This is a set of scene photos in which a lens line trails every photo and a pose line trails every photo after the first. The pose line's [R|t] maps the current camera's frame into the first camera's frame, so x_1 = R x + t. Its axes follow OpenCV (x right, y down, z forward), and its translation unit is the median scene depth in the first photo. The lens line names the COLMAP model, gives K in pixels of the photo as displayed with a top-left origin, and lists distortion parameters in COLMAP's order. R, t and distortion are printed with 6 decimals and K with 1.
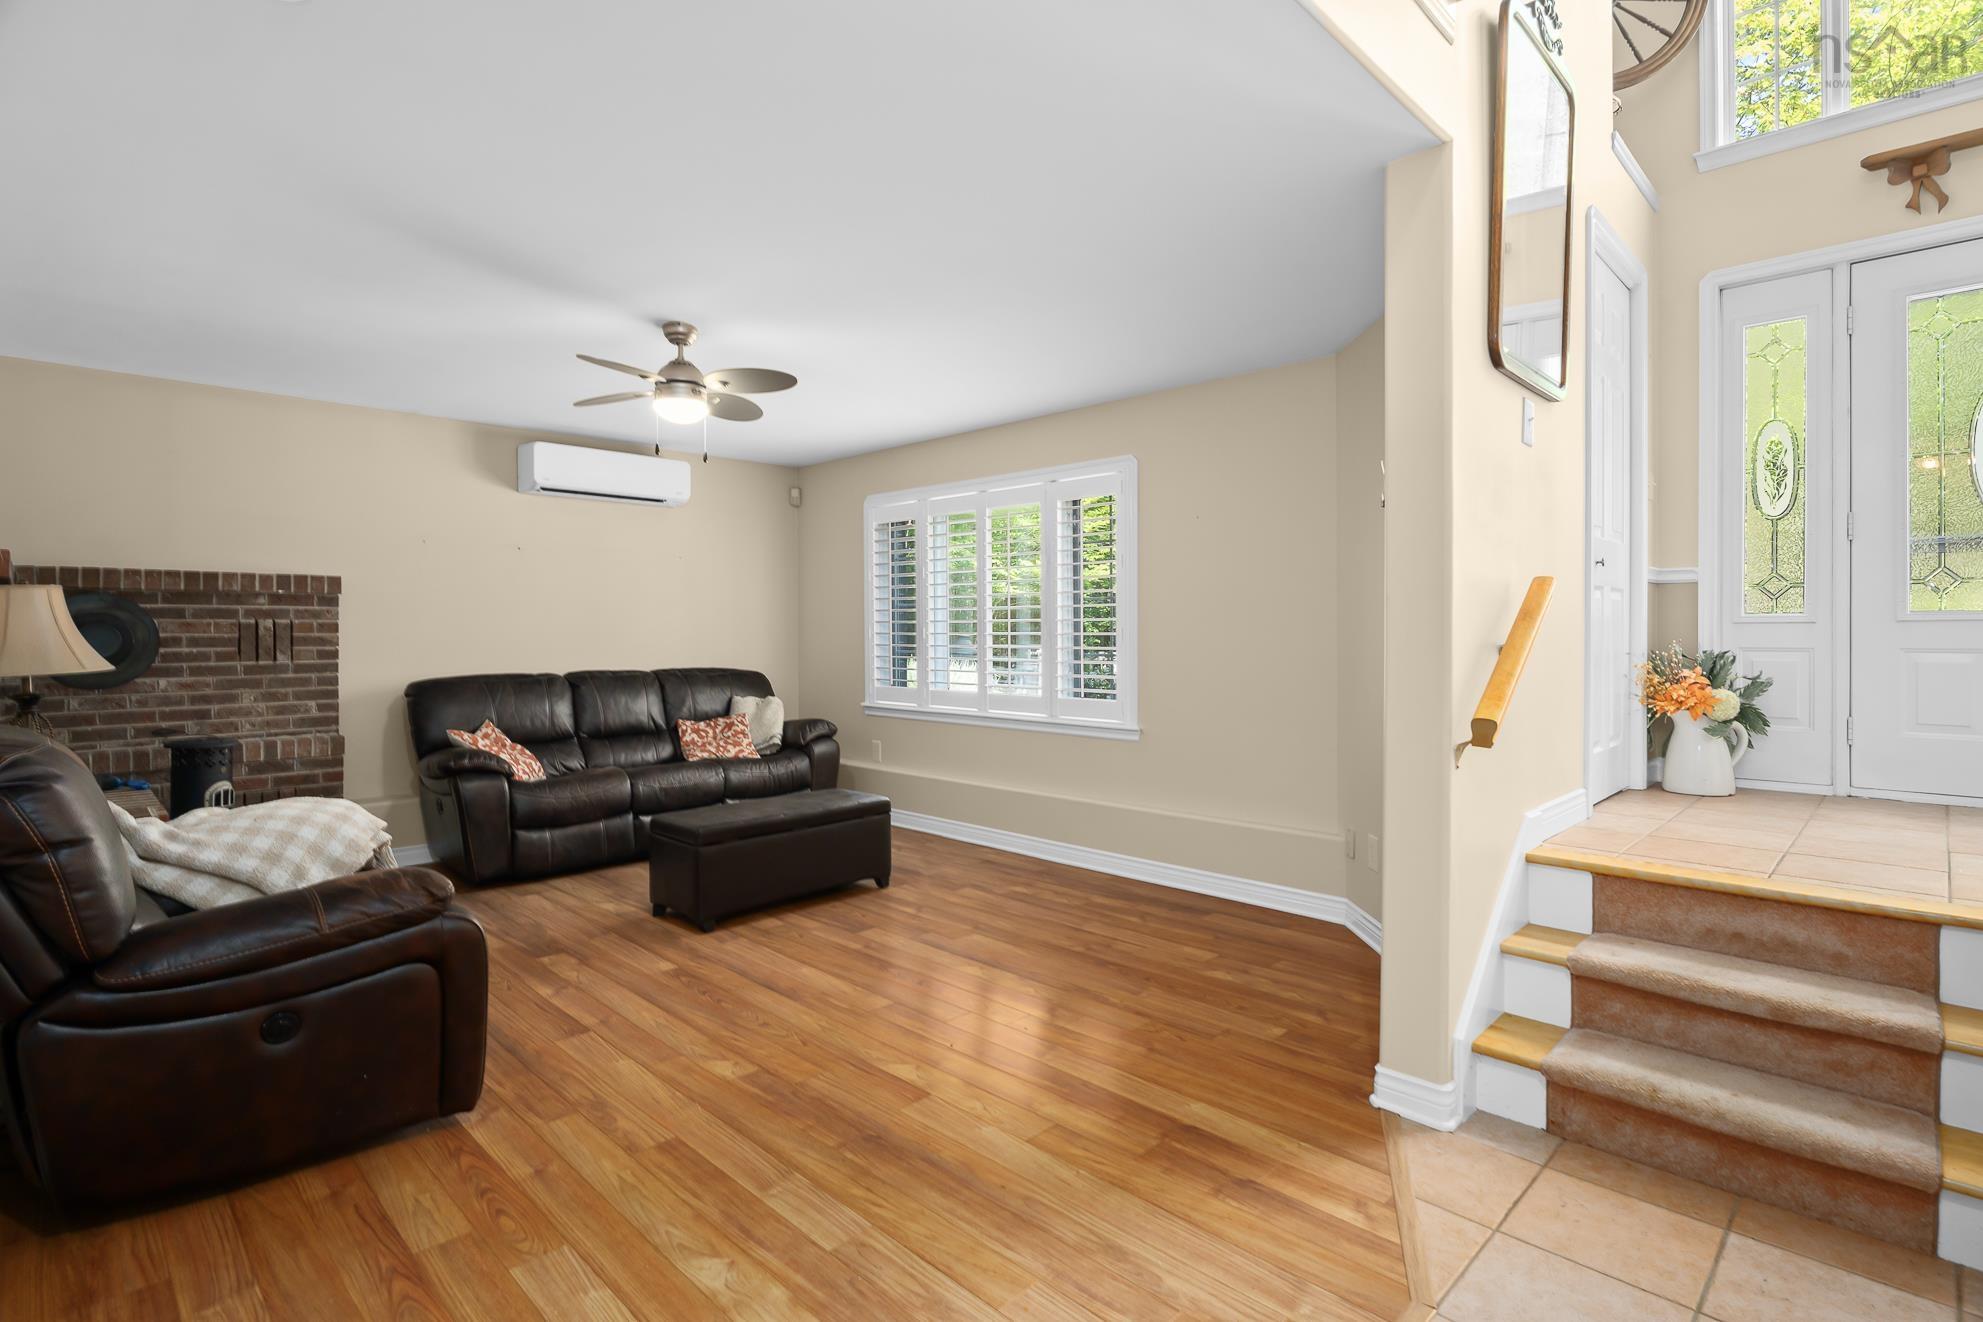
lens RADIAL K [[947.6, 0, 995.4], [0, 947.6, 636.3], [0, 0, 1]] dist [-0.000259, -0.000807]
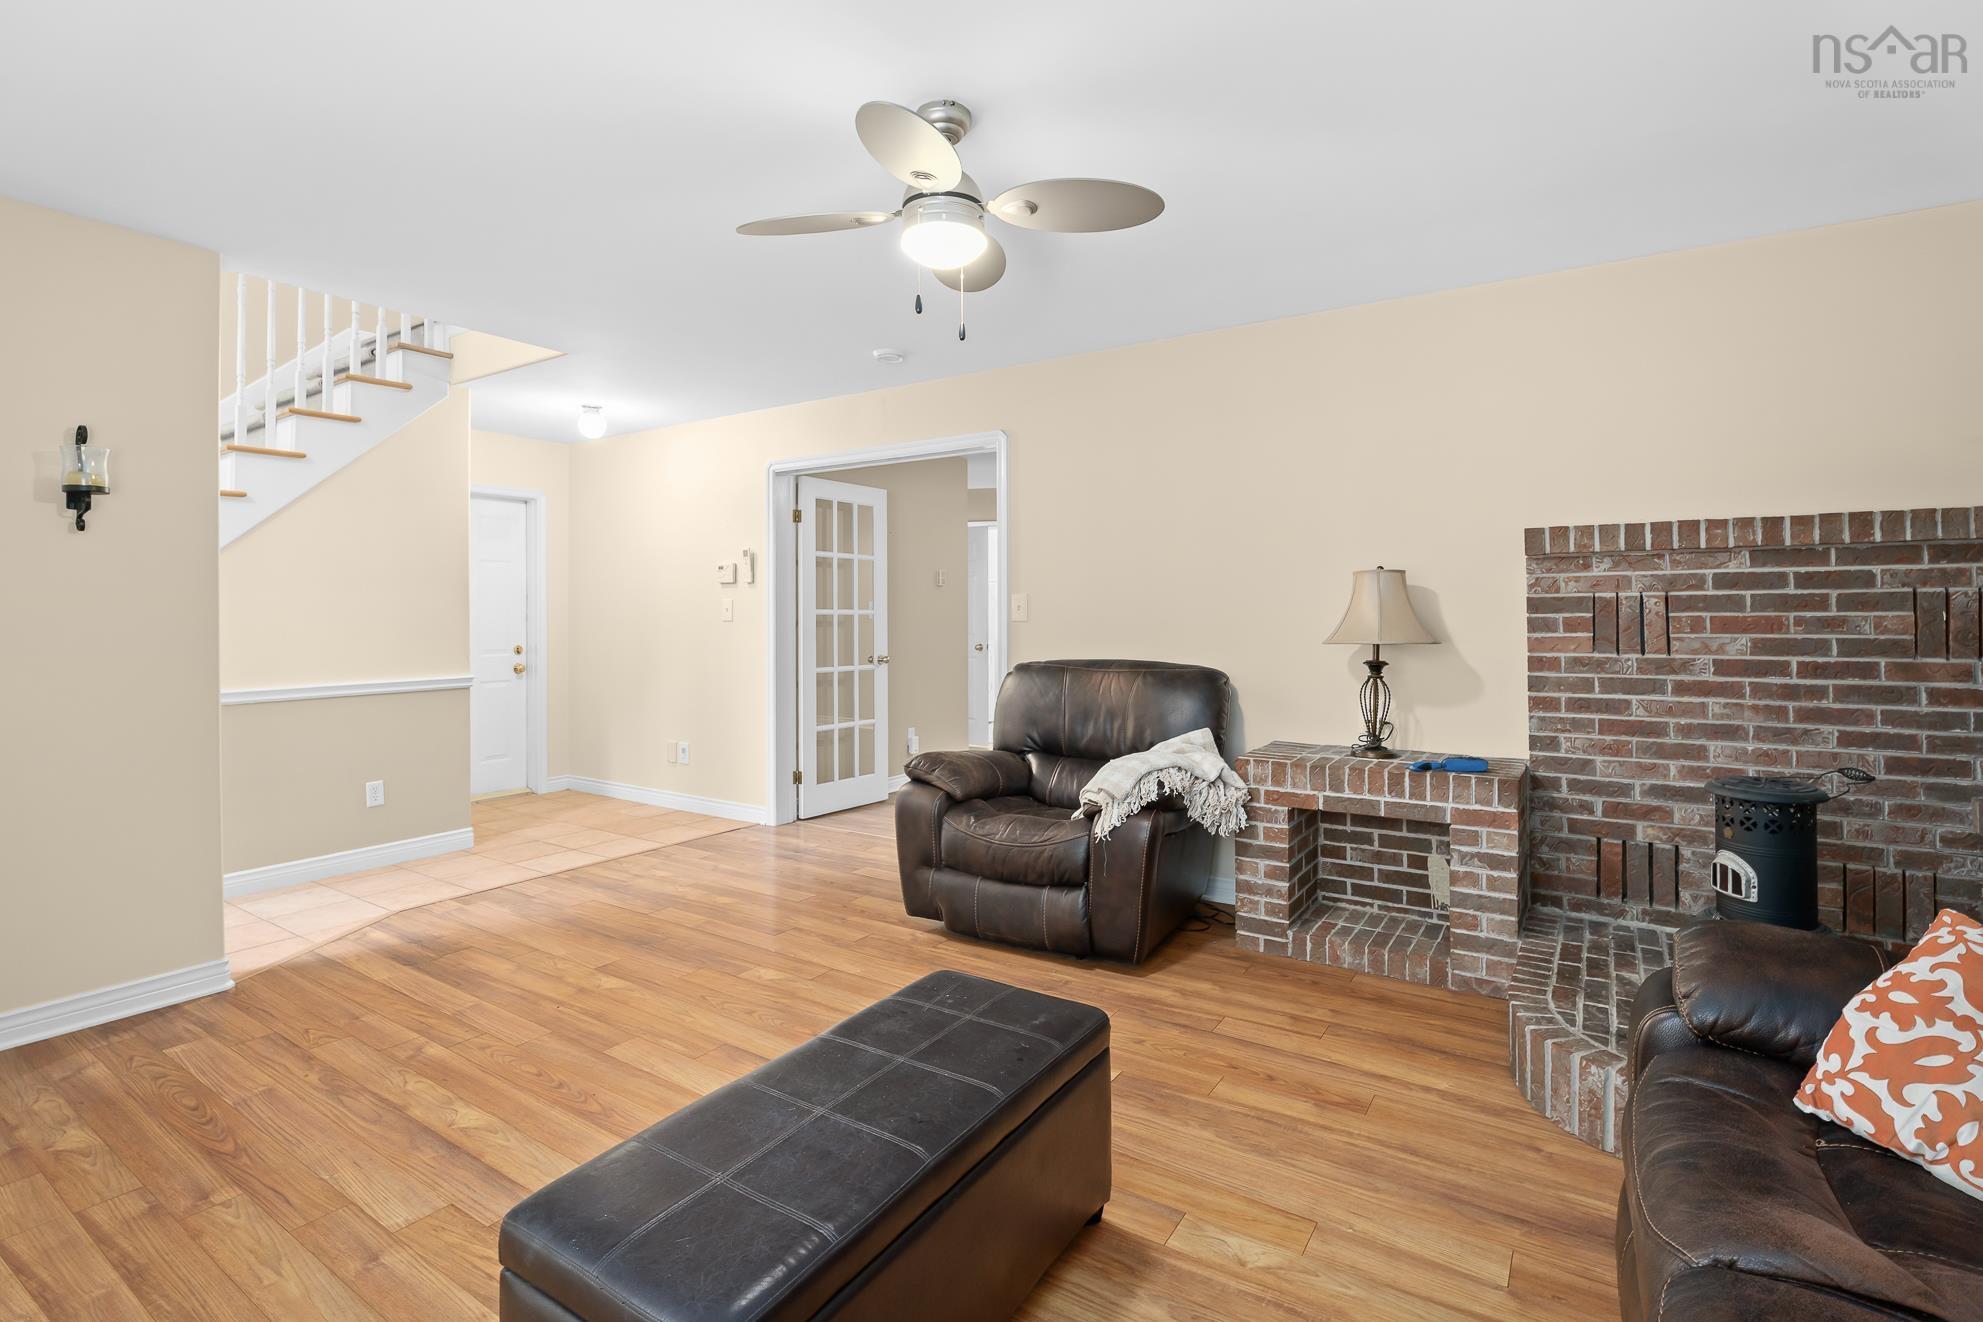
lens RADIAL K [[905.2, 0, 989.8], [0, 905.2, 612.2], [0, 0, 1]] dist [-0.000957, -0.000058]
pose [[-0.980556, 0.007304, -0.196104, -0.434663], [0.006098, 0.999959, 0.006754, -0.019420], [0.196145, 0.005427, -0.980560, 2.796668]]
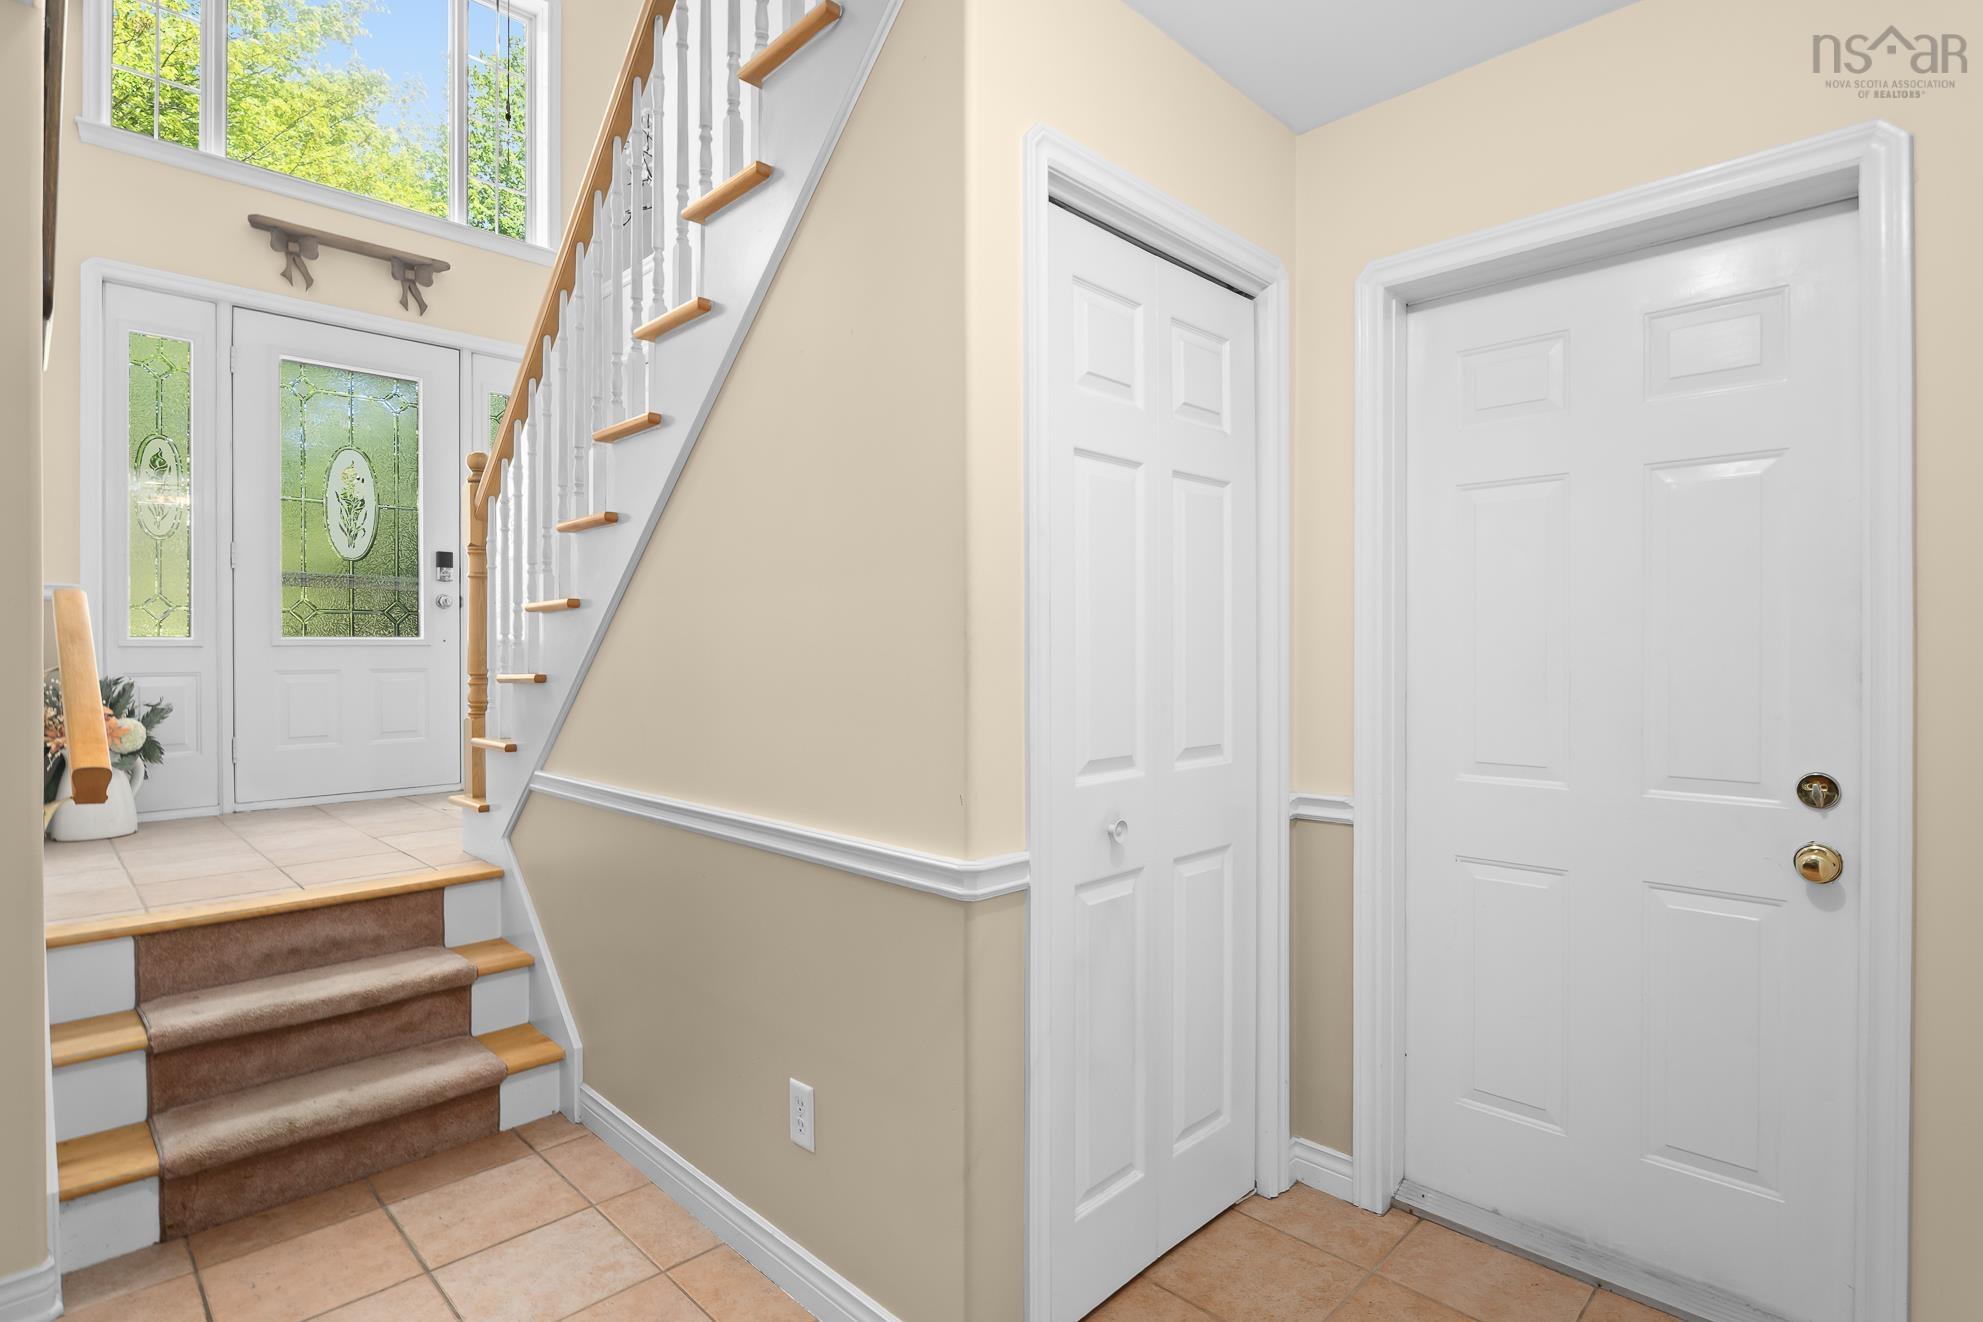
lens RADIAL K [[988.6, 0, 995.3], [0, 988.6, 659.0], [0, 0, 1]] dist [-0.016464, -0.000113]
pose [[0.005230, -0.005893, 0.999969, -0.280704], [0.009511, 0.999938, 0.005843, 0.000458], [-0.999941, 0.009480, 0.005285, 0.238953]]
